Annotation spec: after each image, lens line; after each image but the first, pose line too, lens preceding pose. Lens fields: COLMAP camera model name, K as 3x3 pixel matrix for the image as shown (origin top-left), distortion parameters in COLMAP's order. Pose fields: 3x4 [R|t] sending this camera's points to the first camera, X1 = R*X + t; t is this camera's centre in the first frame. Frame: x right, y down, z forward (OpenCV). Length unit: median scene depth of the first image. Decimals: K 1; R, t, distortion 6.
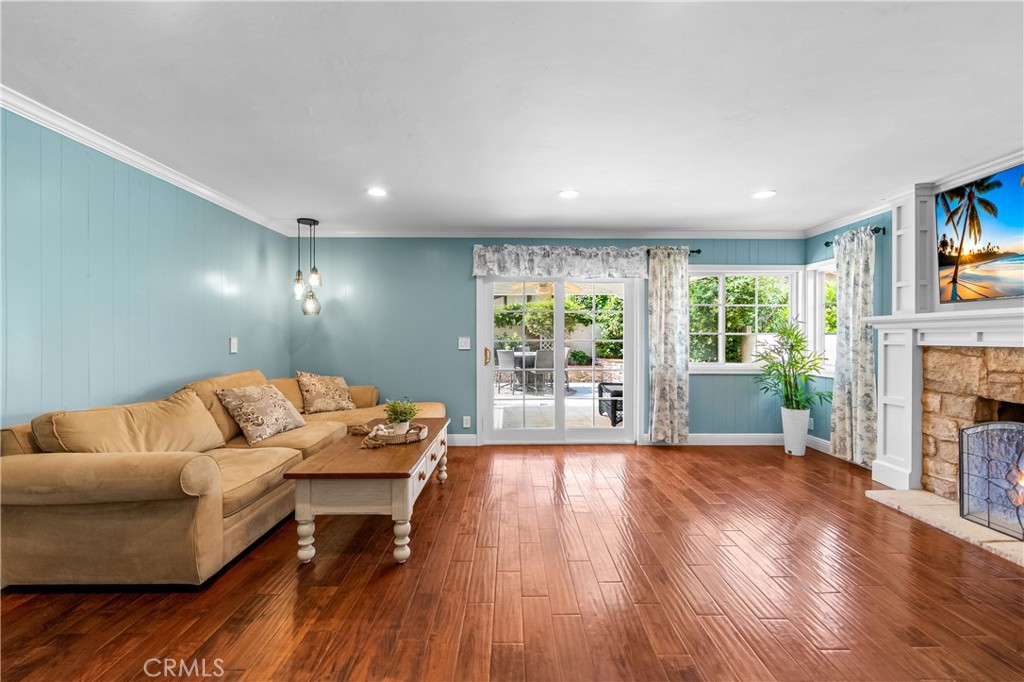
lens RADIAL K [[418.2, 0, 505.7], [0, 418.2, 334.5], [0, 0, 1]] dist [-0.003572, -0.000211]
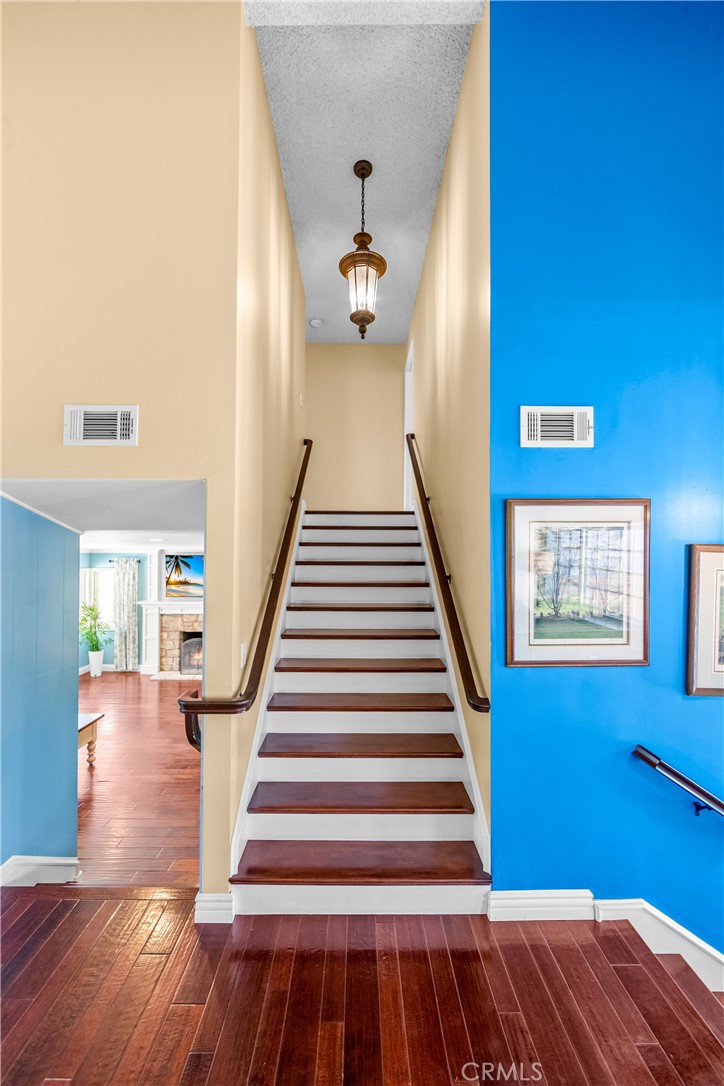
lens RADIAL K [[443.5, 0, 362.5], [0, 443.5, 554.0], [0, 0, 1]] dist [-0.003572, -0.000211]
pose [[-0.012098, 0.004596, 0.999916, -1.397805], [-0.008944, 0.999949, -0.004705, -0.274404], [-0.999887, -0.009001, -0.012056, -0.148926]]
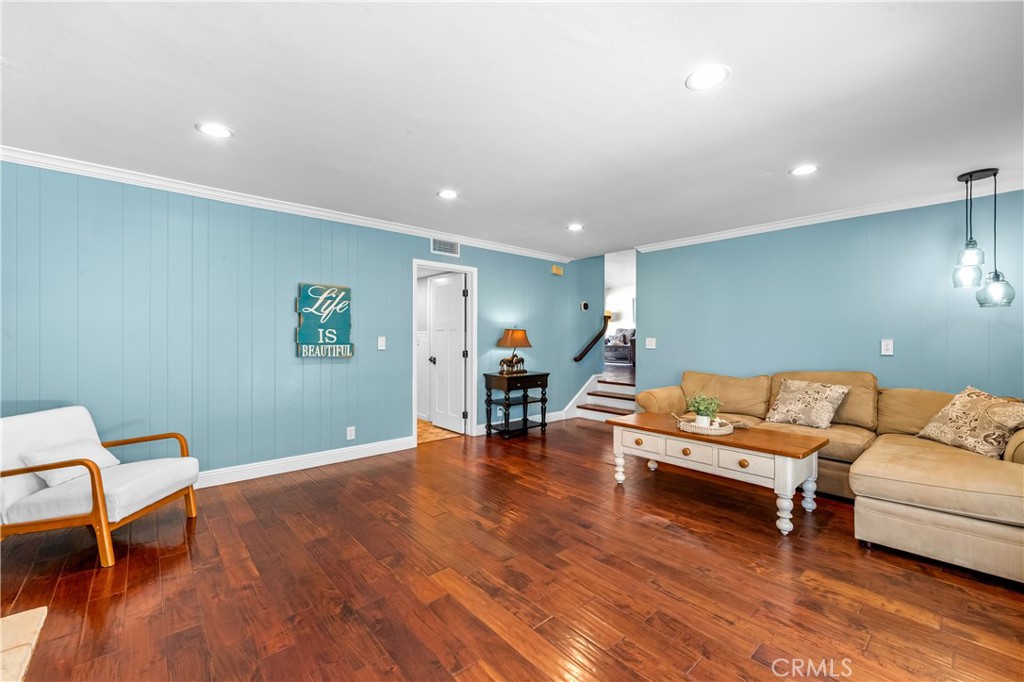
lens RADIAL K [[418.2, 0, 513.0], [0, 418.2, 333.7], [0, 0, 1]] dist [-0.003572, -0.000211]
pose [[-0.751561, -0.011112, -0.659570, 0.629598], [-0.000292, 0.999864, -0.016512, 0.010256], [0.659663, -0.012217, -0.751462, 1.113760]]
